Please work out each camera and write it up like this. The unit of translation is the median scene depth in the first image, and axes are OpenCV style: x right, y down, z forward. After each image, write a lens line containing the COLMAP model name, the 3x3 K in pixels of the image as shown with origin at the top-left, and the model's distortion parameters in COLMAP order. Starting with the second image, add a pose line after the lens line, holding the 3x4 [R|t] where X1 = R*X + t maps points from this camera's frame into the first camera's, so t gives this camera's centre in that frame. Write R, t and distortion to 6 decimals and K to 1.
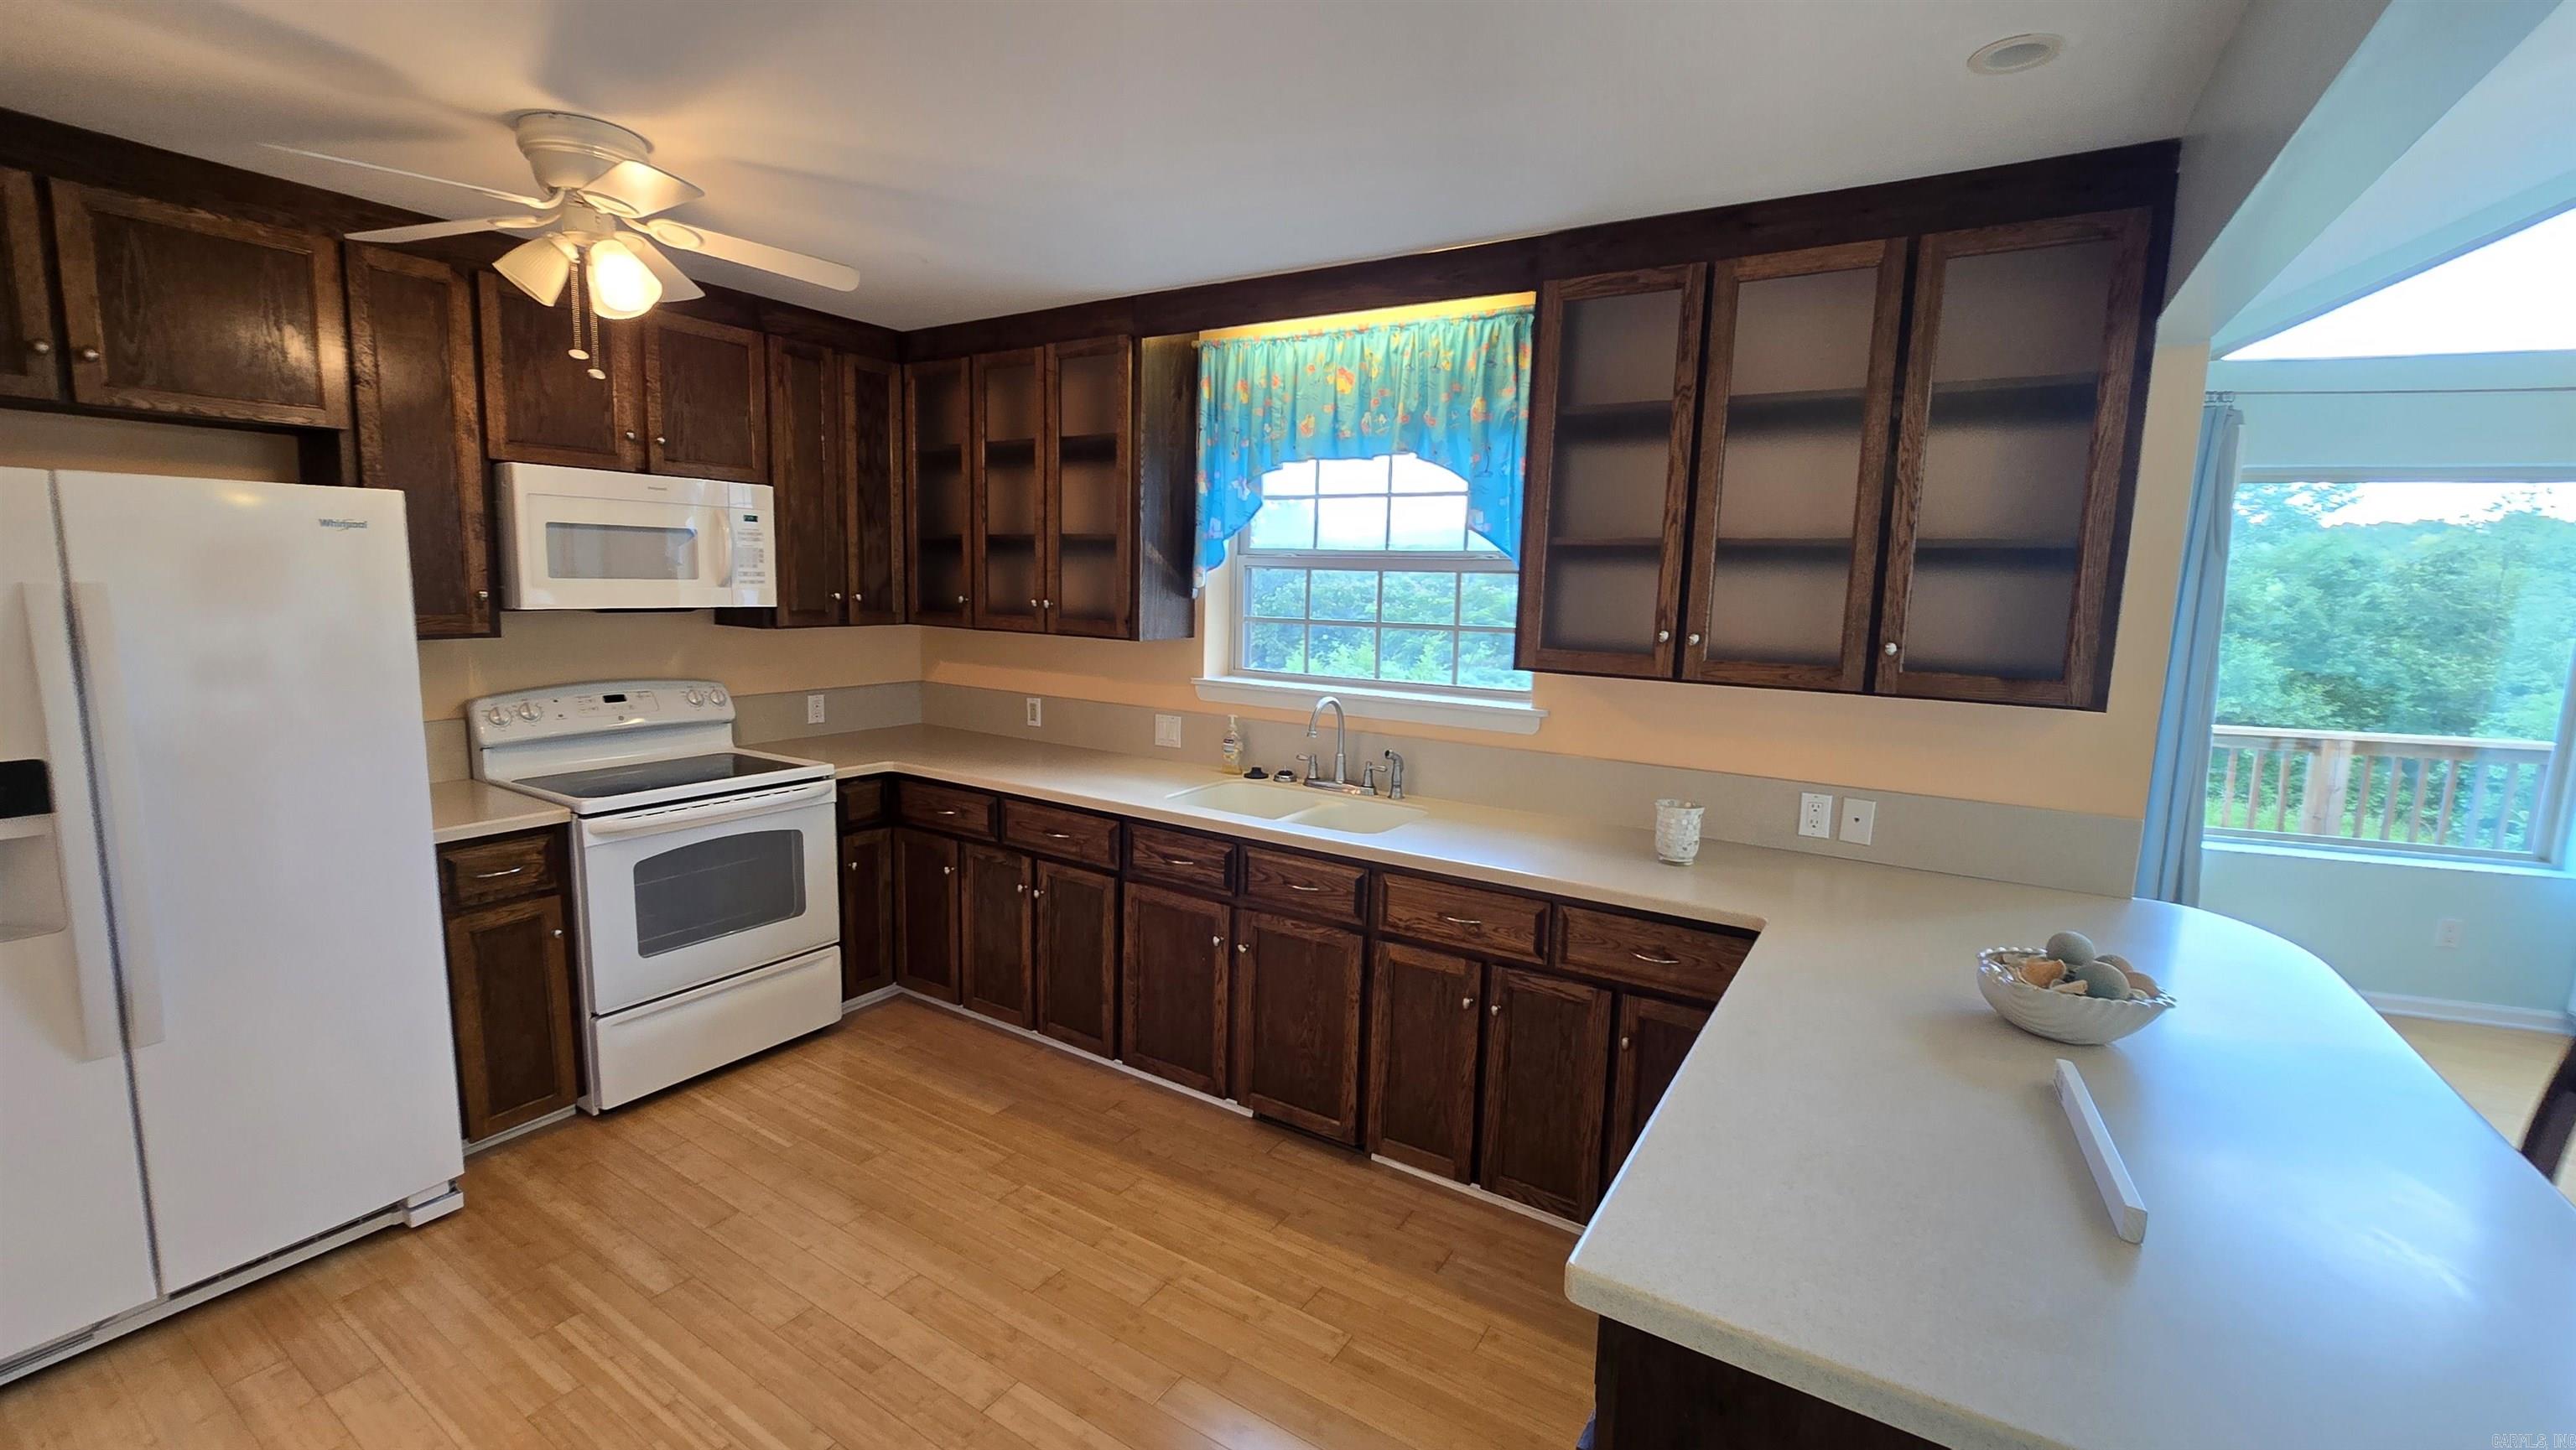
lens RADIAL K [[1052.2, 0, 1292.9], [0, 1052.2, 713.7], [0, 0, 1]] dist [-0.002871, -0.001017]
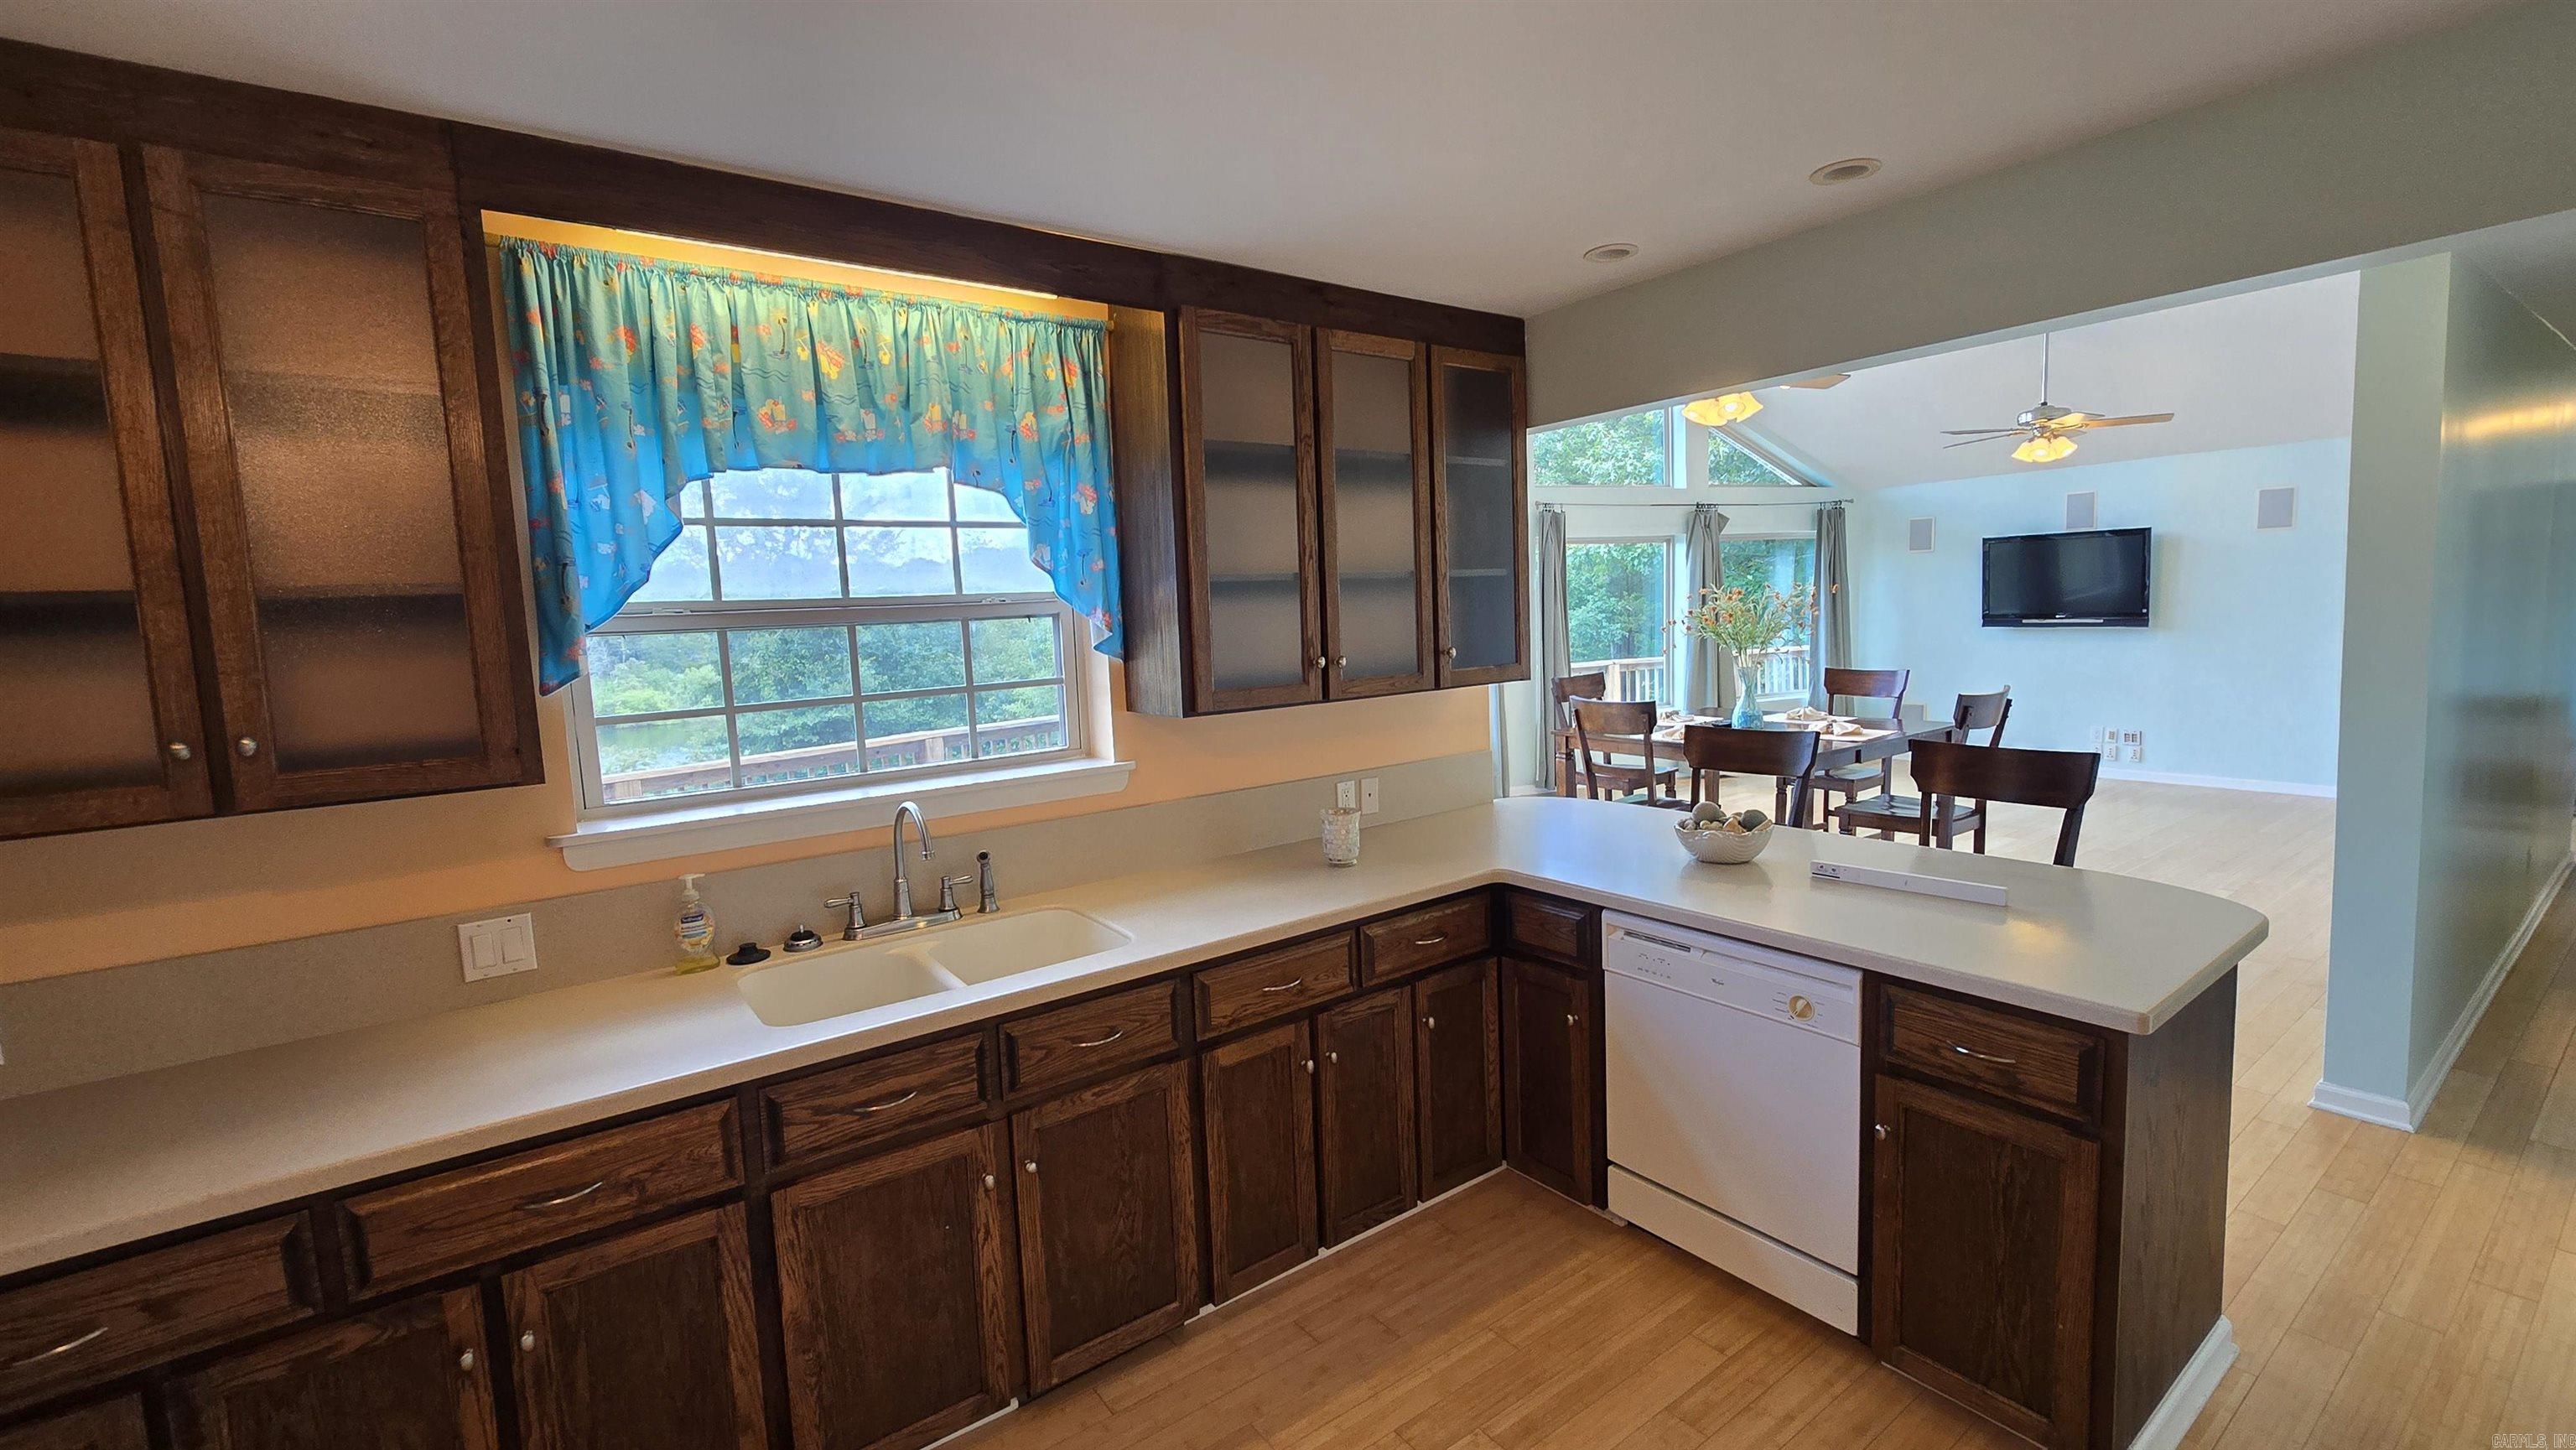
lens RADIAL K [[1052.2, 0, 1292.9], [0, 1052.2, 713.7], [0, 0, 1]] dist [-0.002871, -0.001017]
pose [[0.372688, -0.134962, 0.918090, -0.554439], [0.168951, 0.982699, 0.075876, -0.091100], [-0.912447, 0.126834, 0.389043, 0.508990]]
